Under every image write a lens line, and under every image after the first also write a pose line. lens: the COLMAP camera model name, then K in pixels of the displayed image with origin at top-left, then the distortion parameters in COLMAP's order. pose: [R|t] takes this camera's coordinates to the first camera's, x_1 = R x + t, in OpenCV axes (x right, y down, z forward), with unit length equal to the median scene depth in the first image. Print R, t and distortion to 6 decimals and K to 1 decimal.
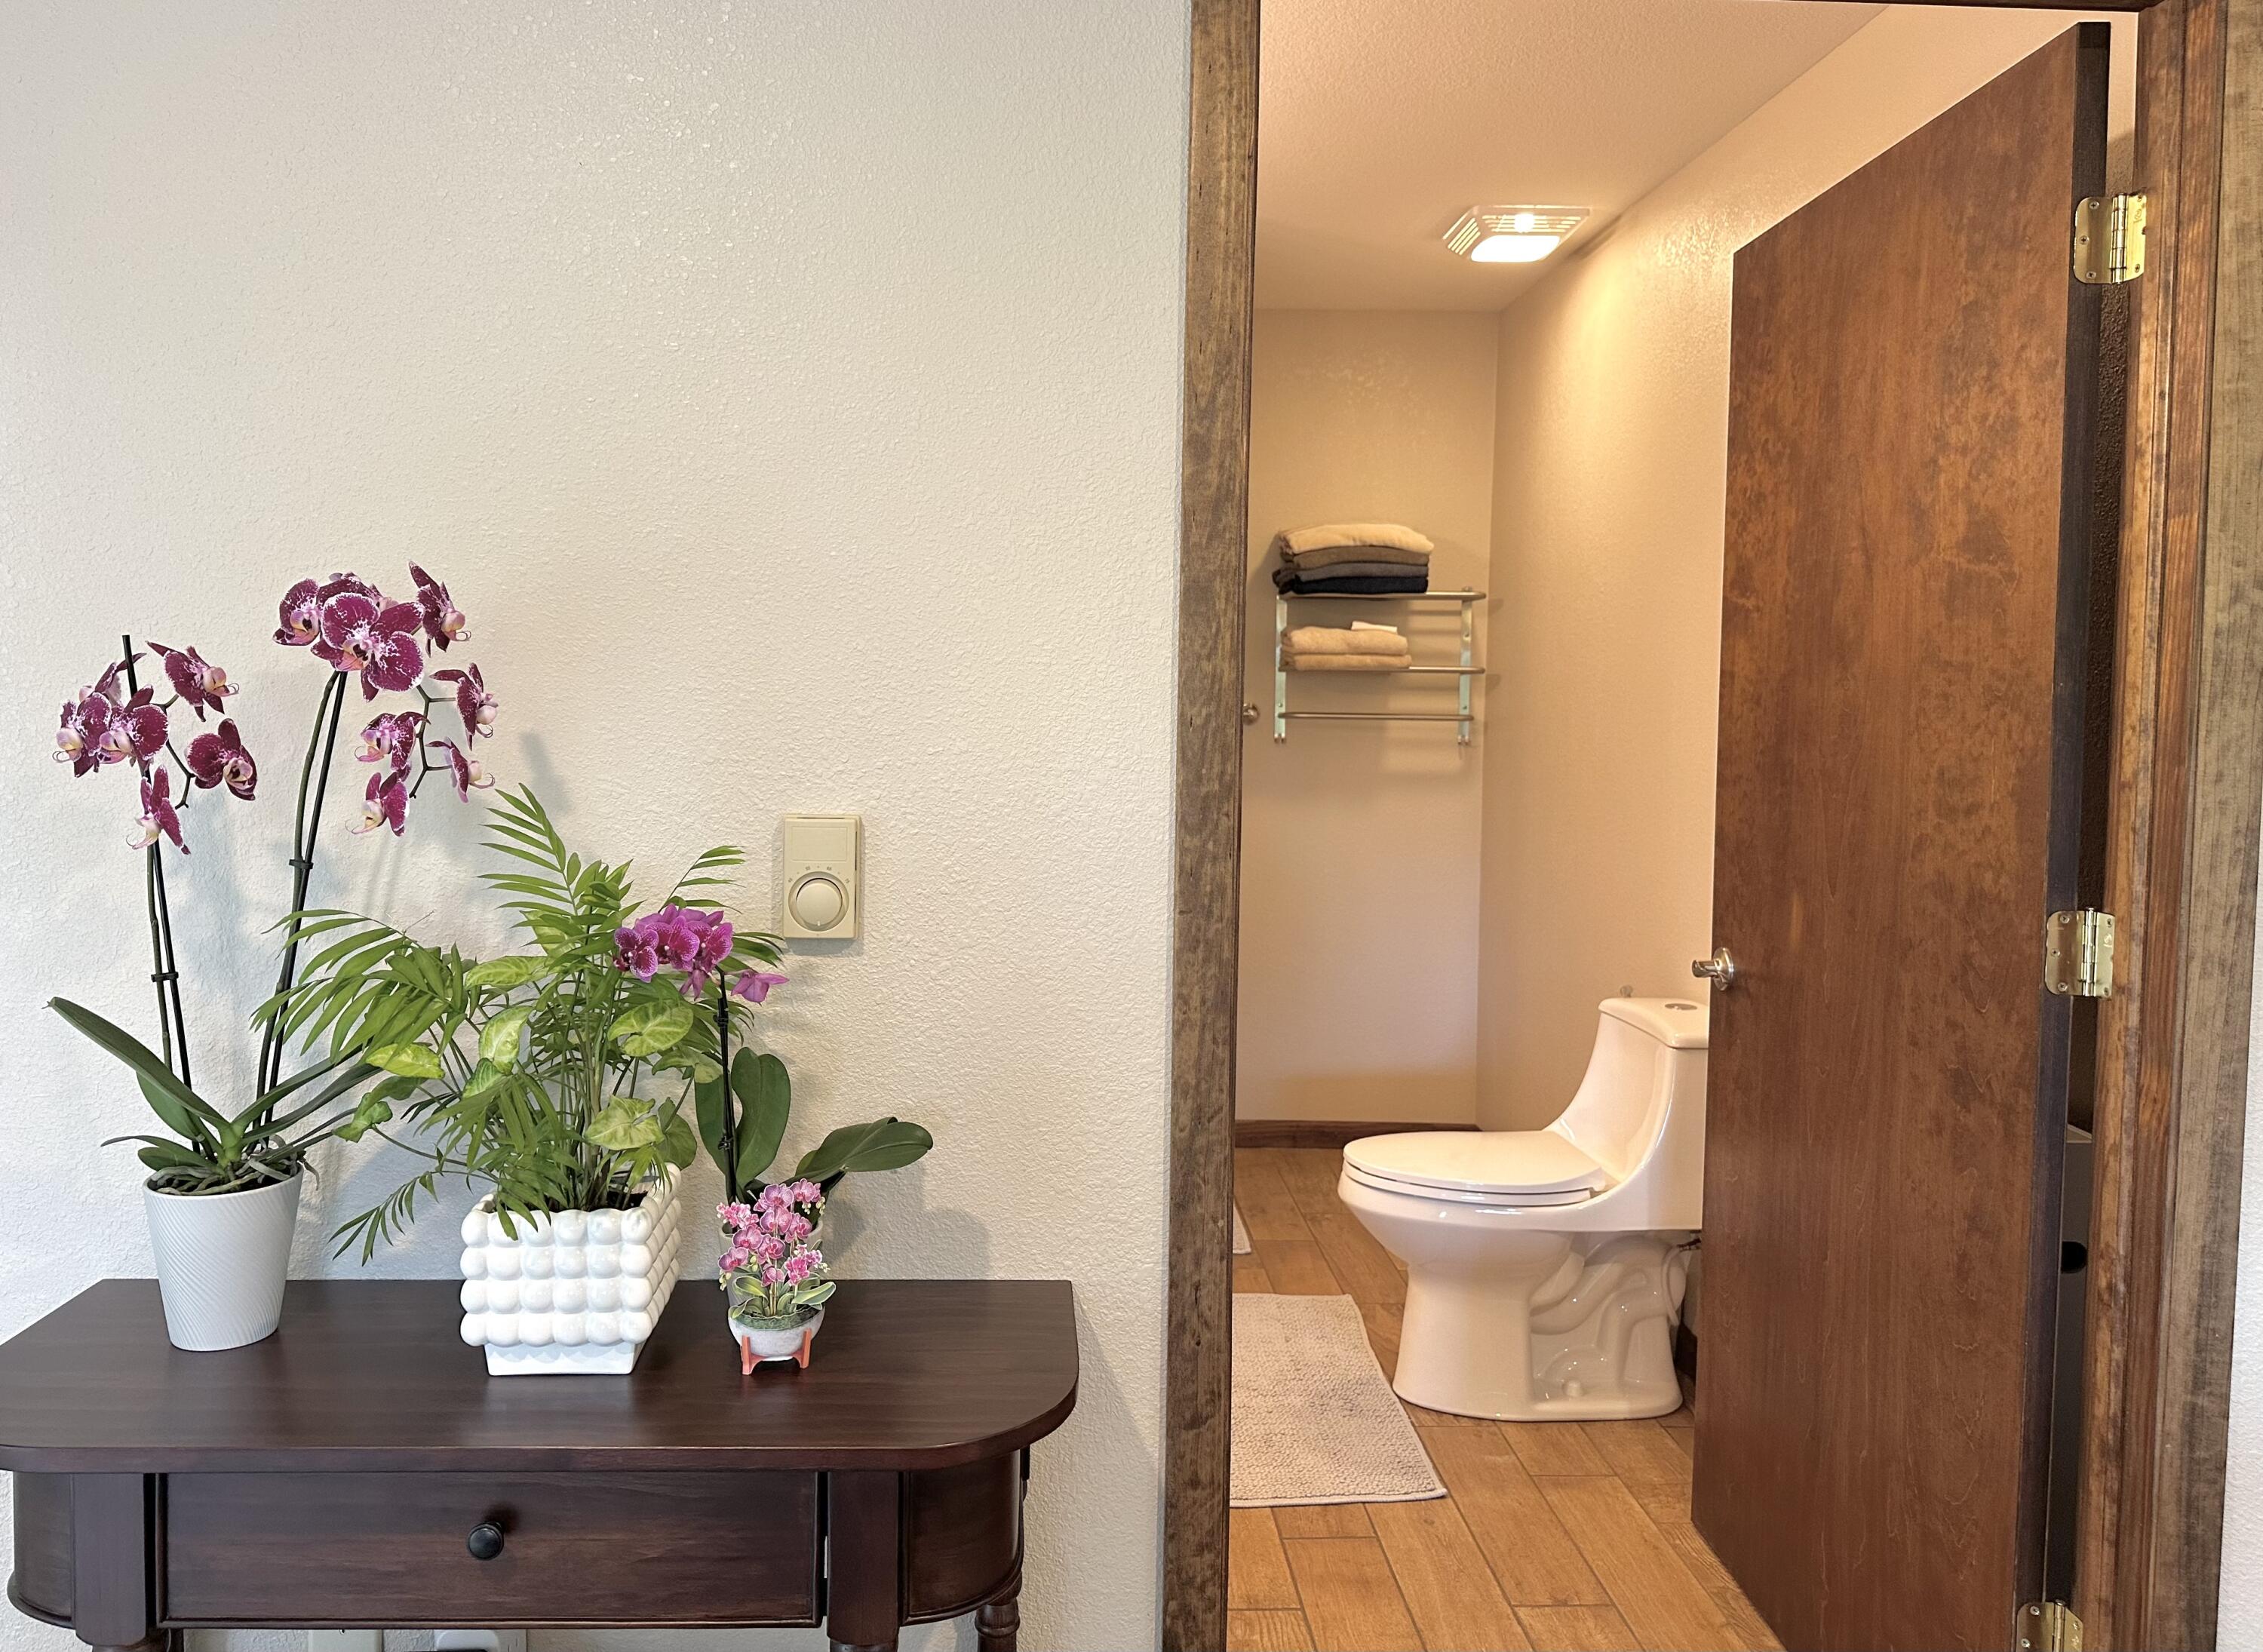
lens RADIAL K [[1680.9, 0, 1048.3], [0, 1680.9, 763.4], [0, 0, 1]] dist [0.008895, 0.000105]
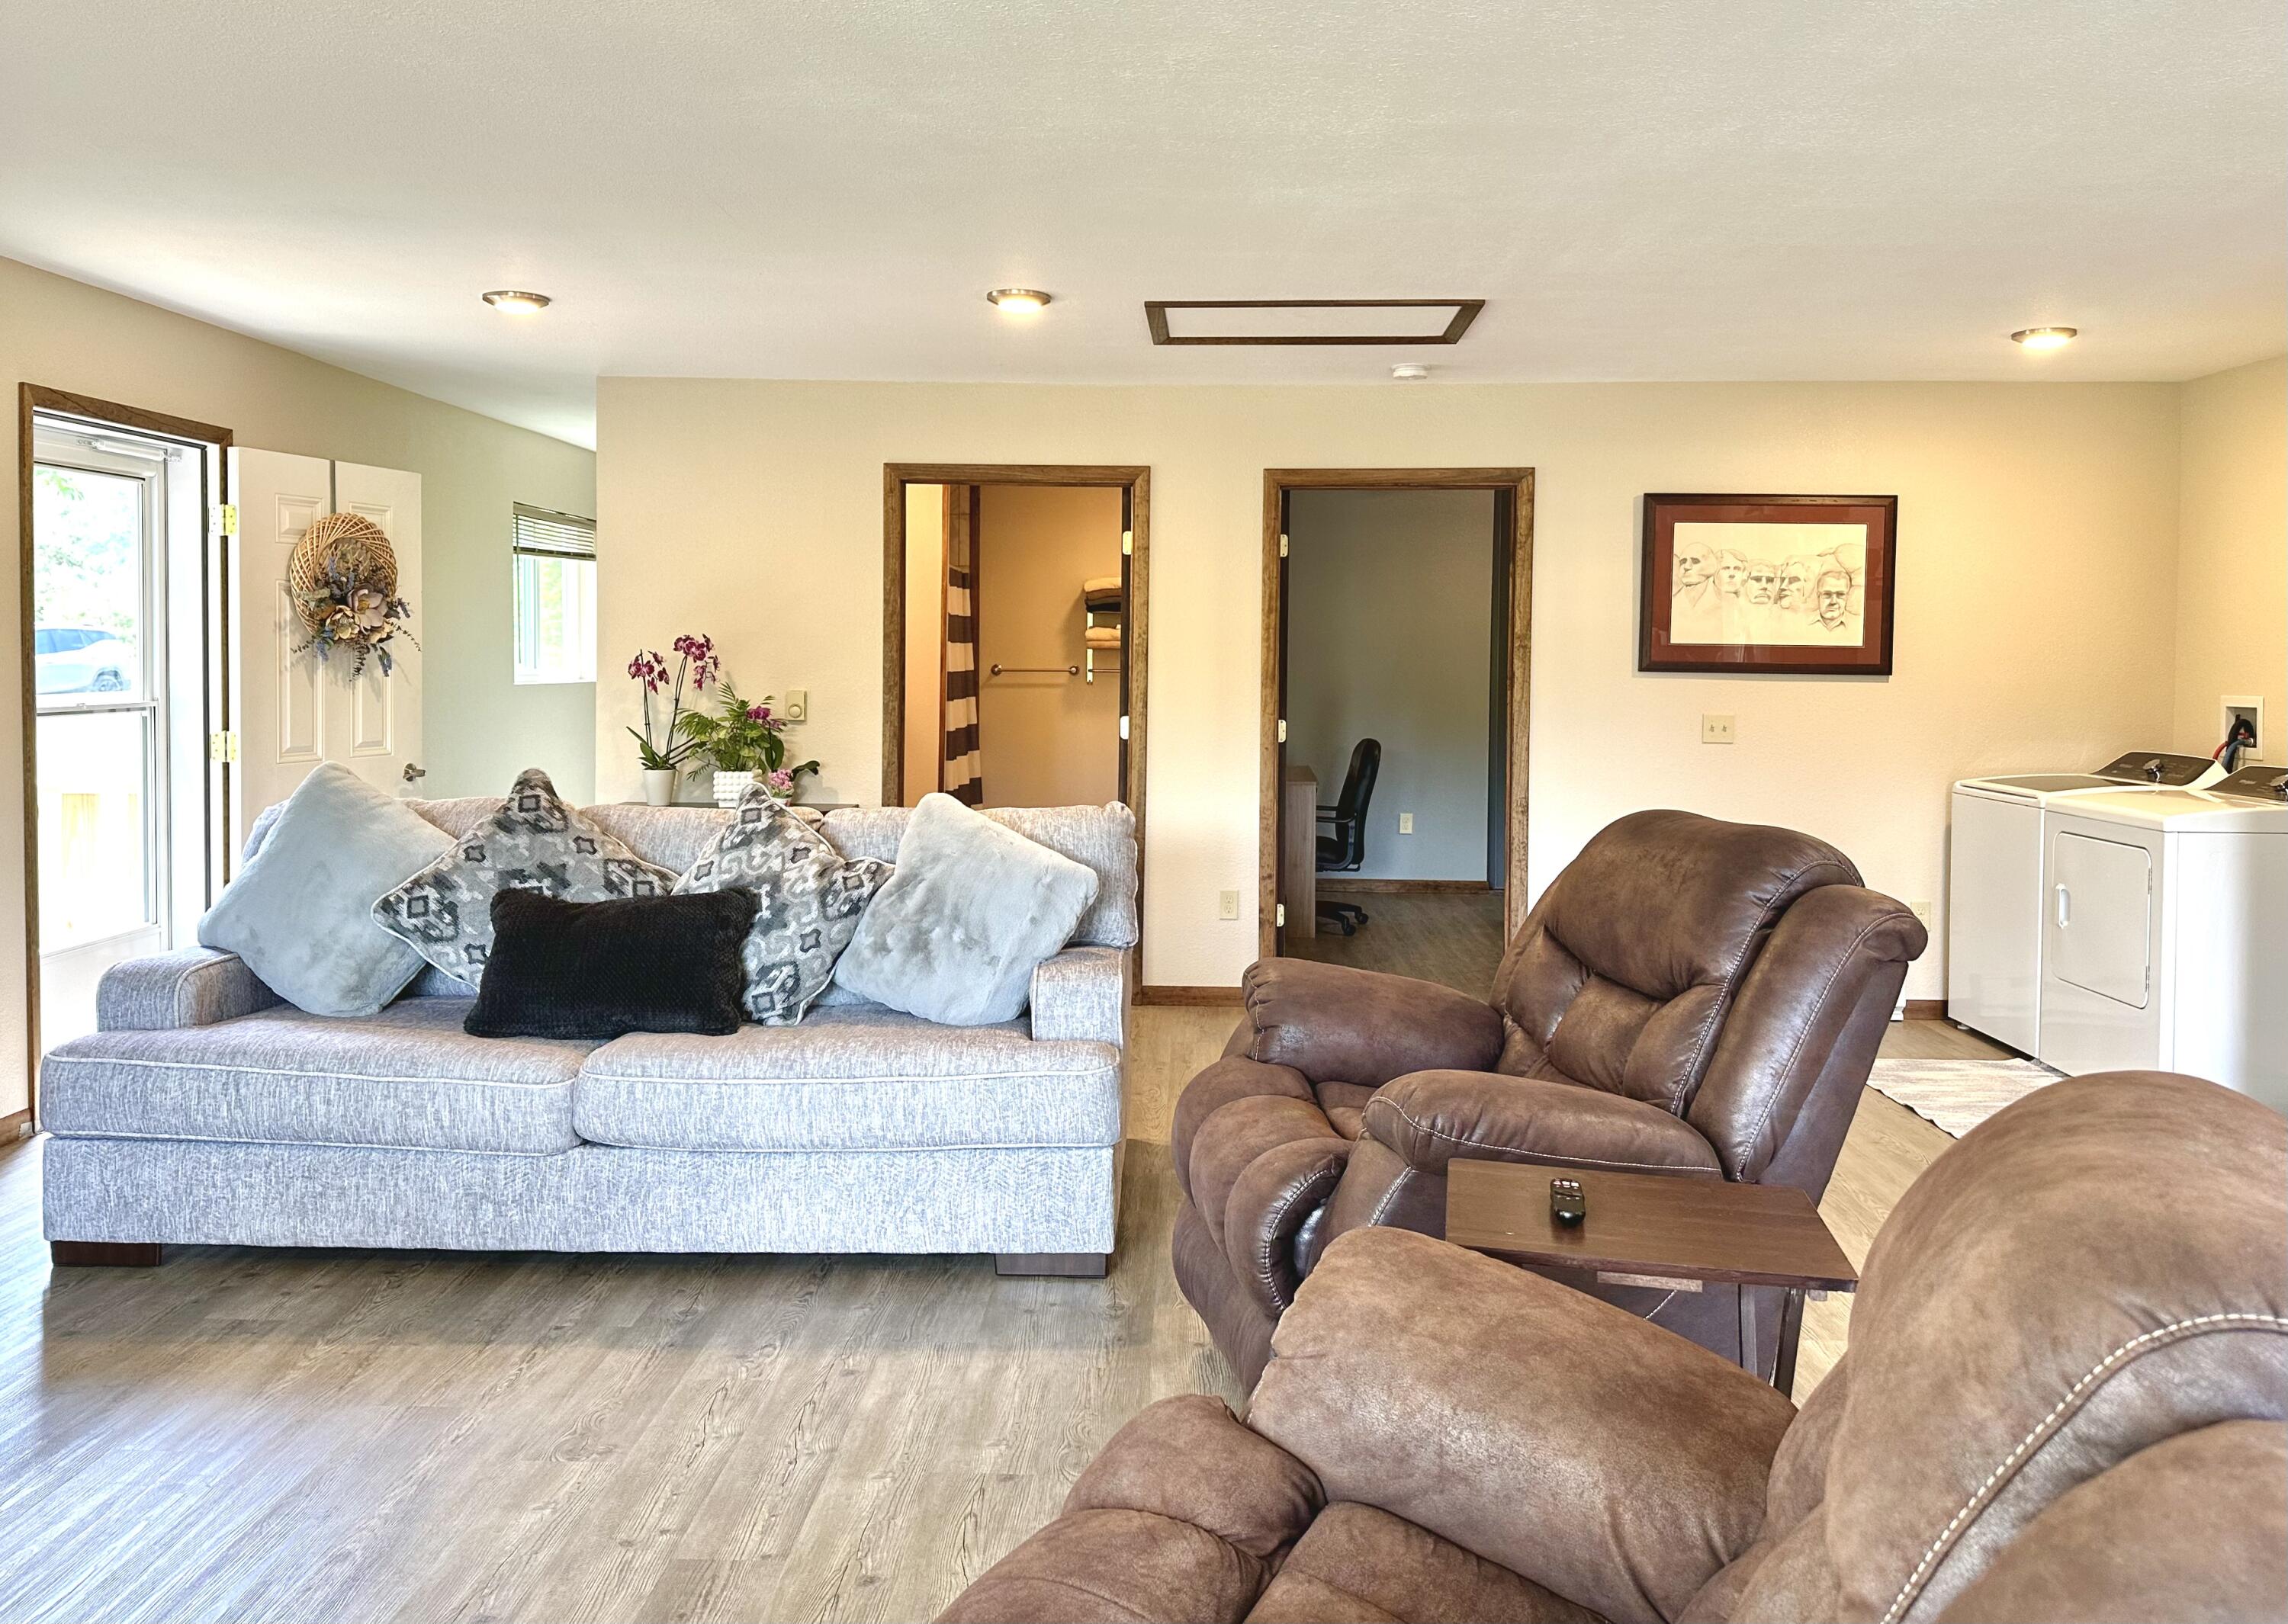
lens RADIAL K [[1690.1, 0, 1144.6], [0, 1690.1, 687.2], [0, 0, 1]] dist [0.080256, -0.083139]
pose [[0.998520, -0.000722, -0.054384, 0.971719], [-0.000558, 0.999723, -0.023532, 0.123764], [0.054386, 0.023527, 0.998243, -3.207327]]
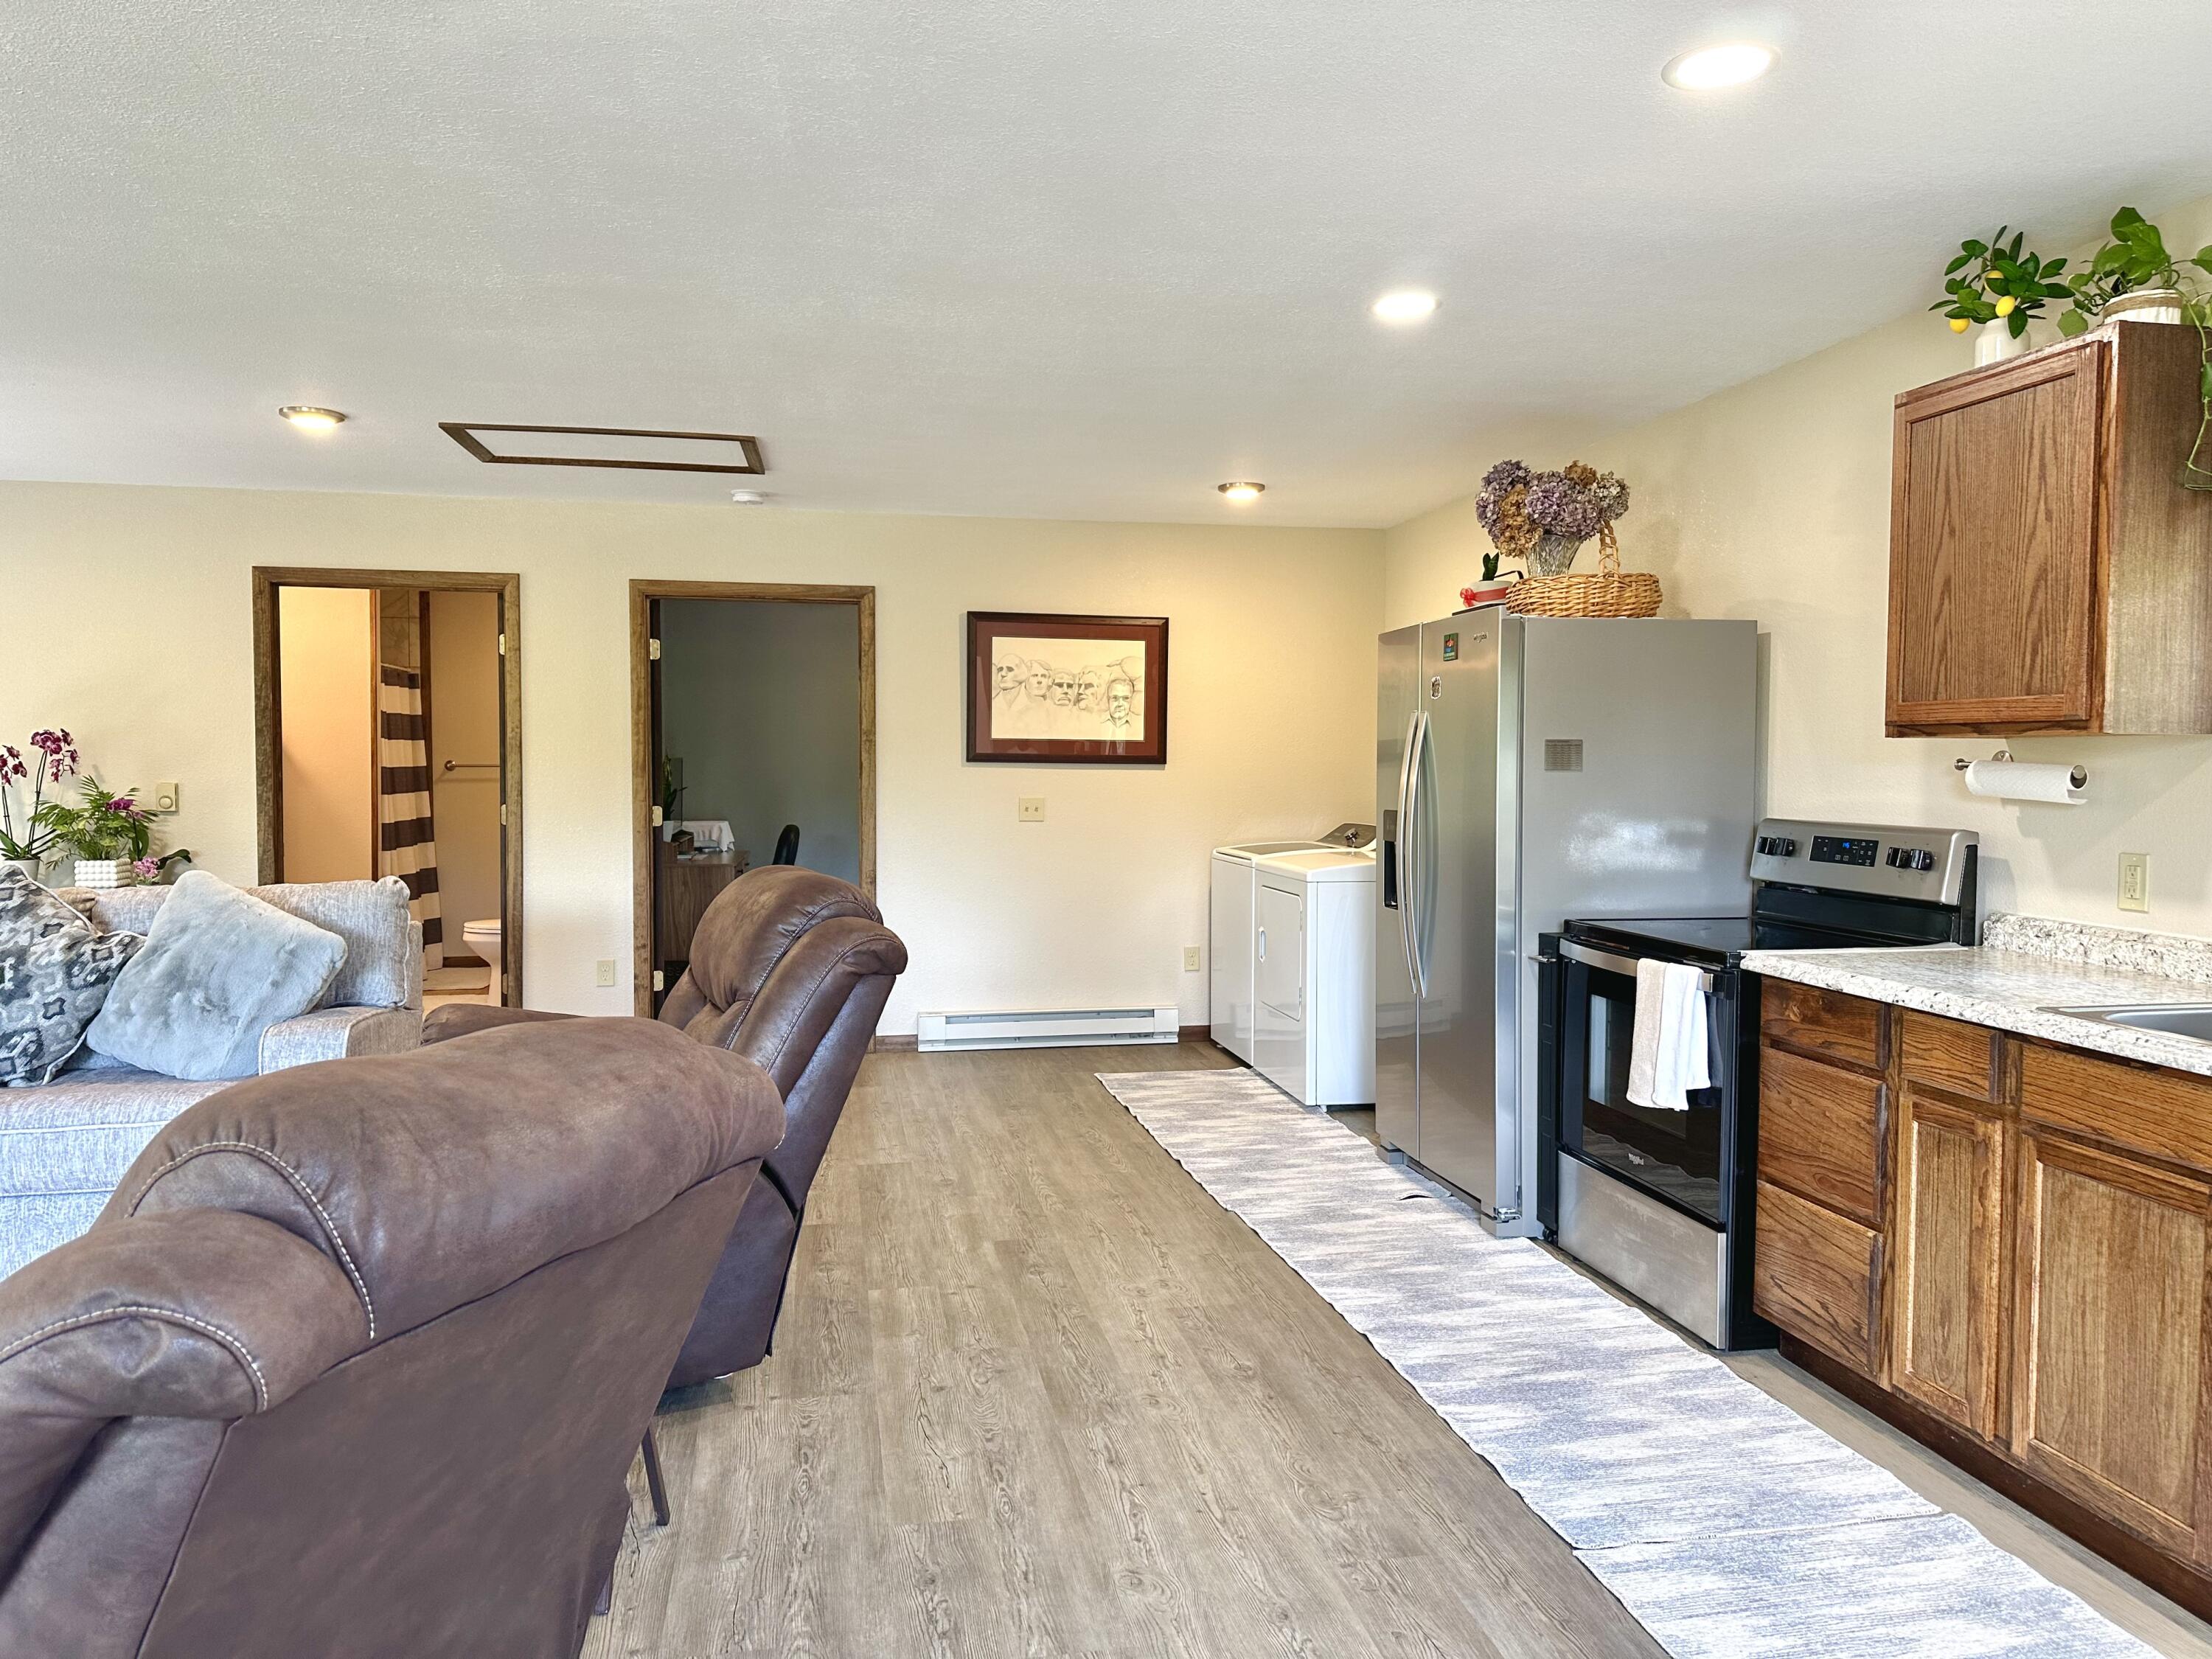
lens RADIAL K [[1530.6, 0, 1113.0], [0, 1530.6, 836.9], [0, 0, 1]] dist [0.019644, -0.036931]
pose [[0.984679, -0.013714, 0.173835, 1.618729], [0.012315, 0.999883, 0.009123, 0.168622], [-0.173940, -0.006843, 0.984732, -3.419946]]
